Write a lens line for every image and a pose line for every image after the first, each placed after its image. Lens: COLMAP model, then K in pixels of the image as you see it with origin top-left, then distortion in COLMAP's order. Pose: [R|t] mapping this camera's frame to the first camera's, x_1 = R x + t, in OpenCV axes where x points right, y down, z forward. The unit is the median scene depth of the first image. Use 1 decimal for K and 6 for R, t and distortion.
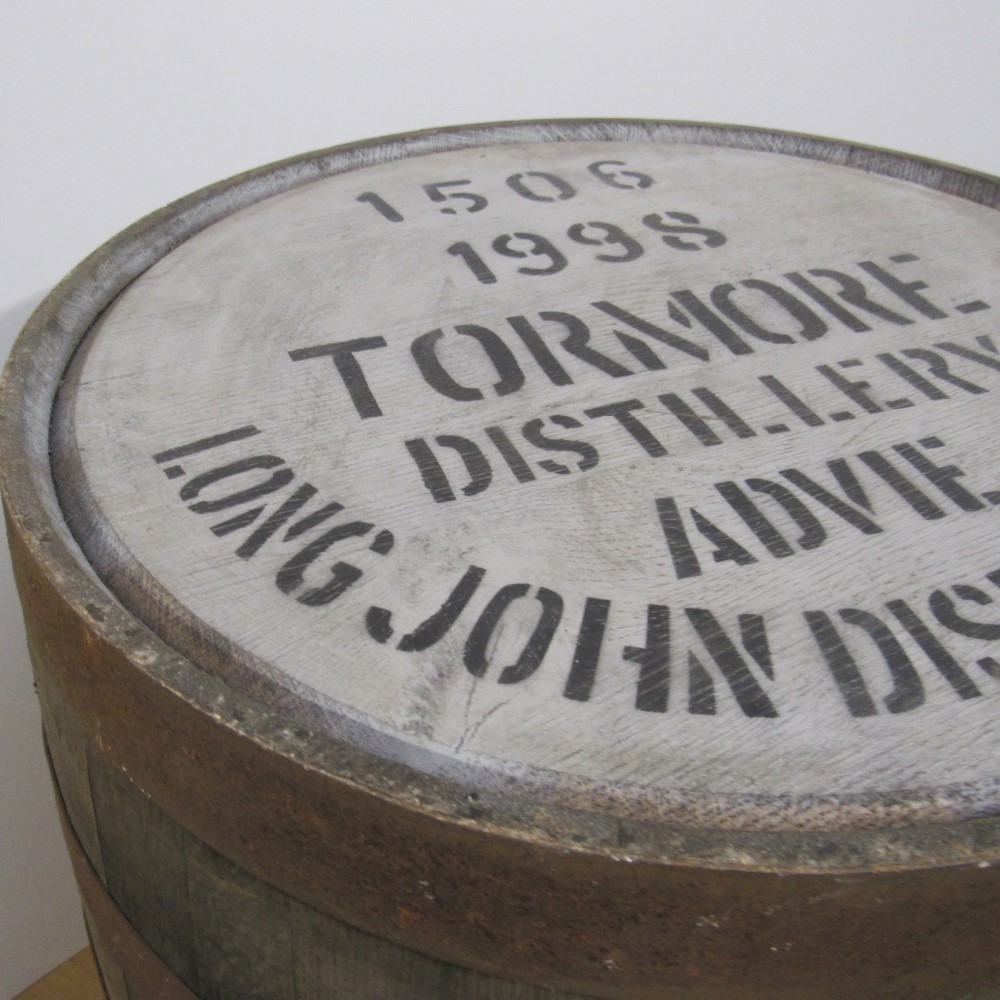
lens RADIAL K [[953.0, 0, 496.6], [0, 953.0, 495.2], [0, 0, 1]] dist [-0.028007, 0.000000]
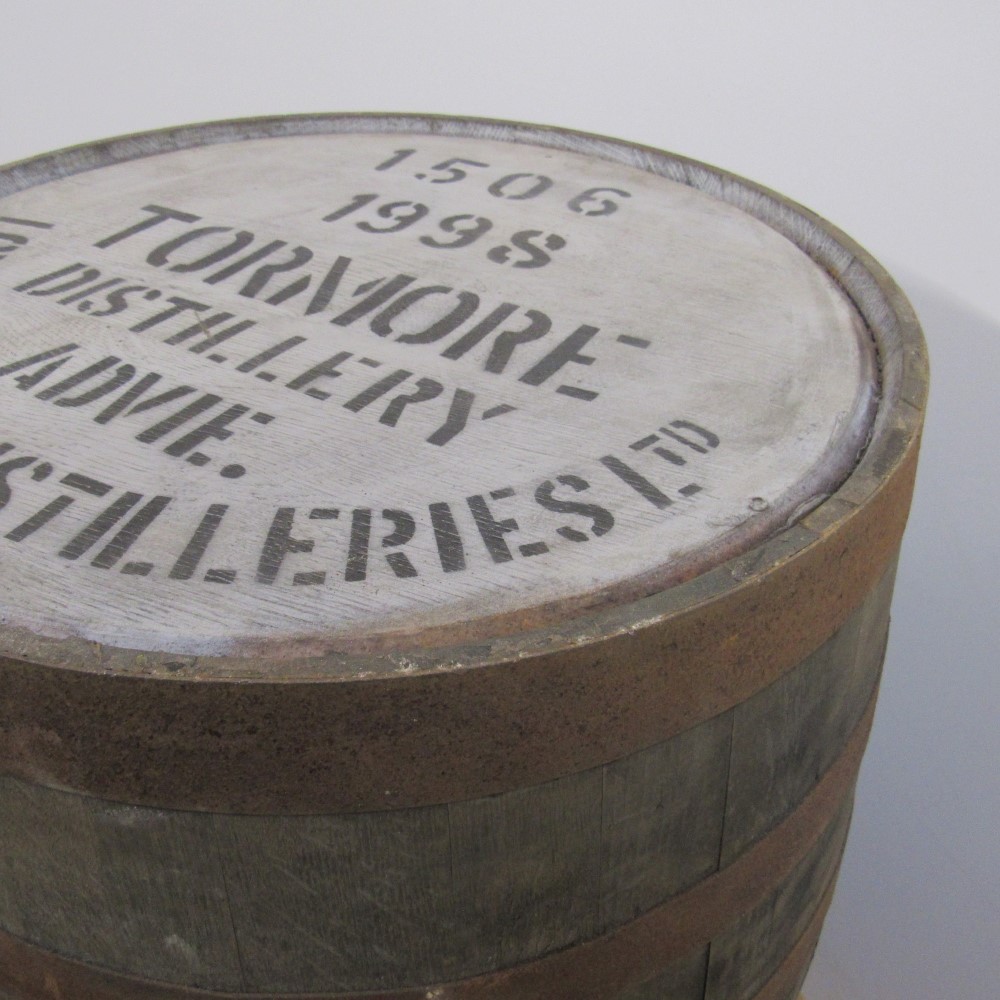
lens RADIAL K [[953.0, 0, 500.7], [0, 953.0, 506.3], [0, 0, 1]] dist [-0.028007, 0.000000]
pose [[0.647864, 0.472387, -0.597598, 1.328261], [-0.481902, 0.861727, 0.158737, -0.270967], [0.589951, 0.185144, 0.785926, 0.327901]]
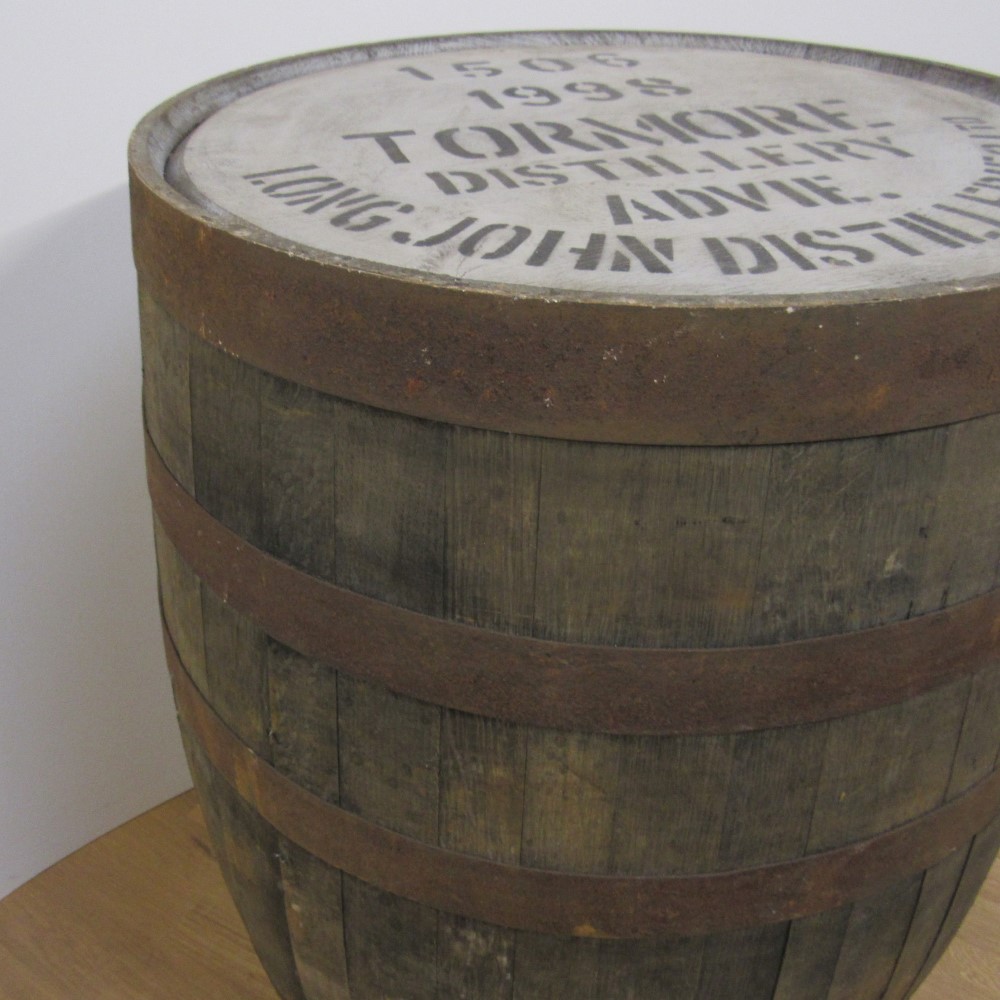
lens RADIAL K [[953.0, 0, 497.6], [0, 953.0, 499.7], [0, 0, 1]] dist [-0.028007, 0.000000]
pose [[0.999034, 0.020994, -0.038597, 0.066260], [-0.022755, 0.998694, -0.045752, 0.464190], [0.037586, 0.046586, 0.998207, -0.317617]]
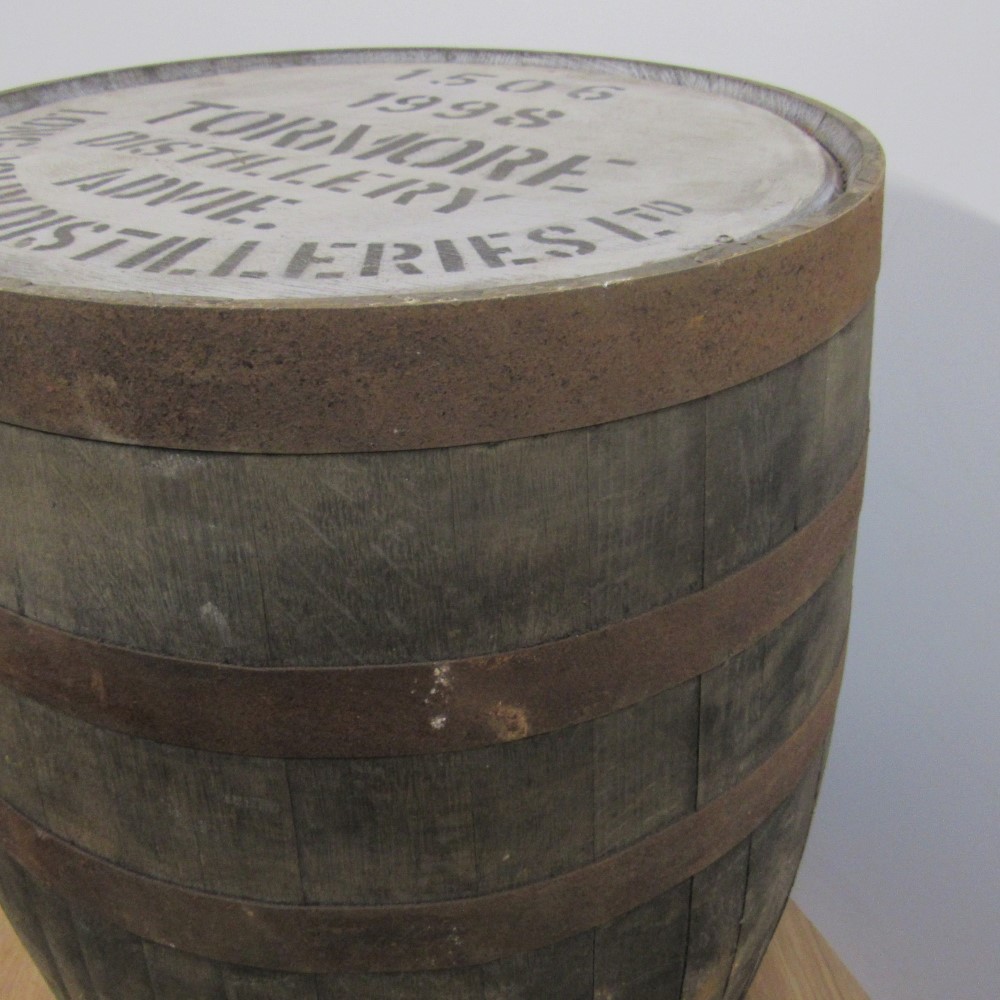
lens RADIAL K [[953.0, 0, 503.7], [0, 953.0, 507.8], [0, 0, 1]] dist [-0.028007, 0.000000]
pose [[0.635355, 0.422861, -0.646152, 1.599051], [-0.467808, 0.876497, 0.113614, 0.024542], [0.614394, 0.230090, 0.754705, 0.330537]]
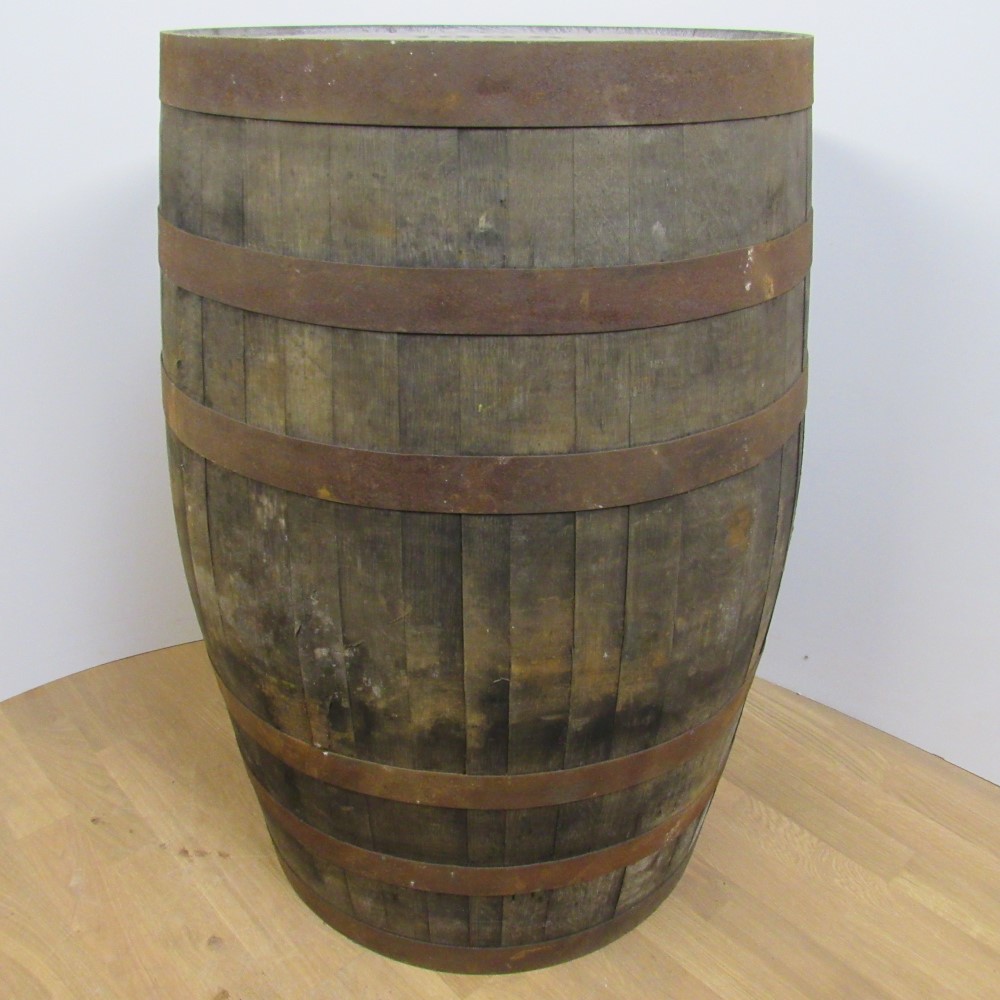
lens RADIAL K [[953.0, 0, 503.6], [0, 953.0, 500.3], [0, 0, 1]] dist [-0.028007, 0.000000]
pose [[0.948049, 0.144760, -0.283279, 1.097657], [-0.193439, 0.969254, -0.152078, 1.252421], [0.252554, 0.198974, 0.946903, -0.801436]]
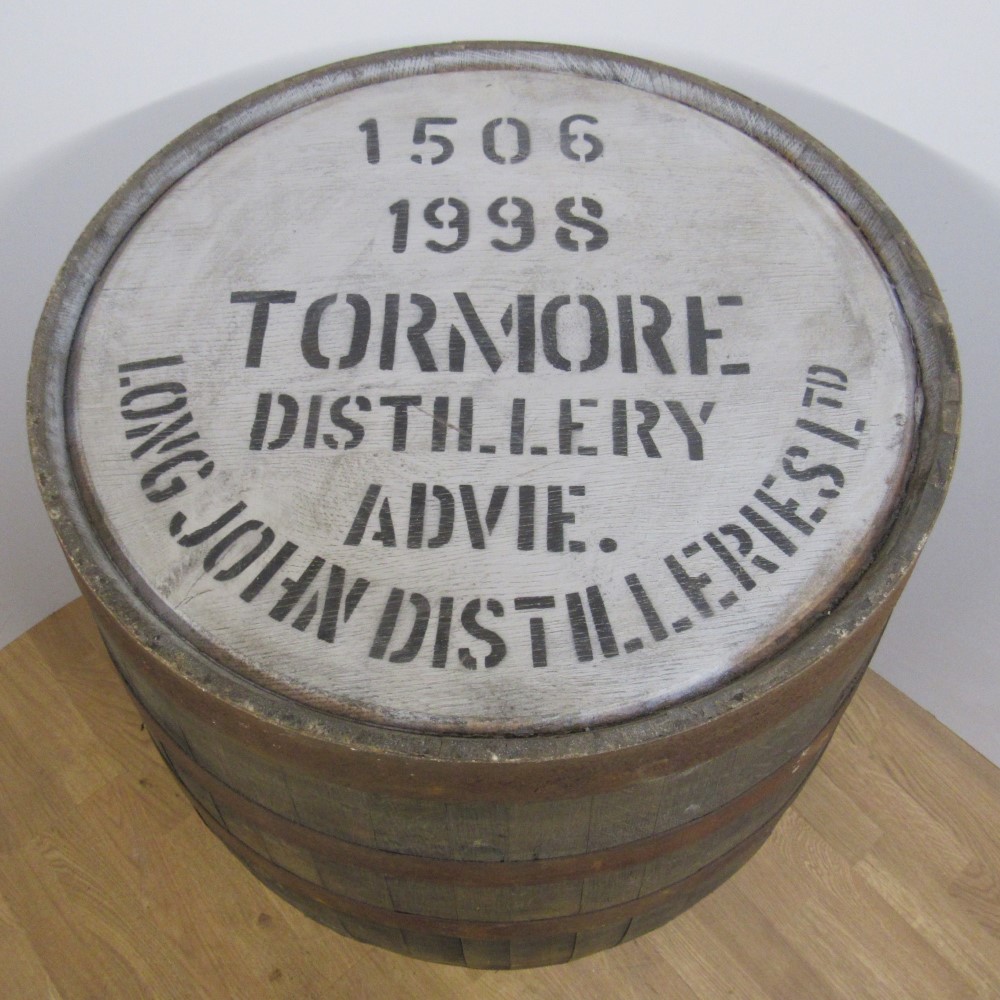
lens RADIAL K [[953.0, 0, 501.1], [0, 953.0, 500.6], [0, 0, 1]] dist [-0.028007, 0.000000]
pose [[0.937134, 0.293330, -0.189043, 0.633273], [-0.205296, 0.901467, 0.381065, -0.582919], [0.282194, -0.318299, 0.905015, -0.382226]]
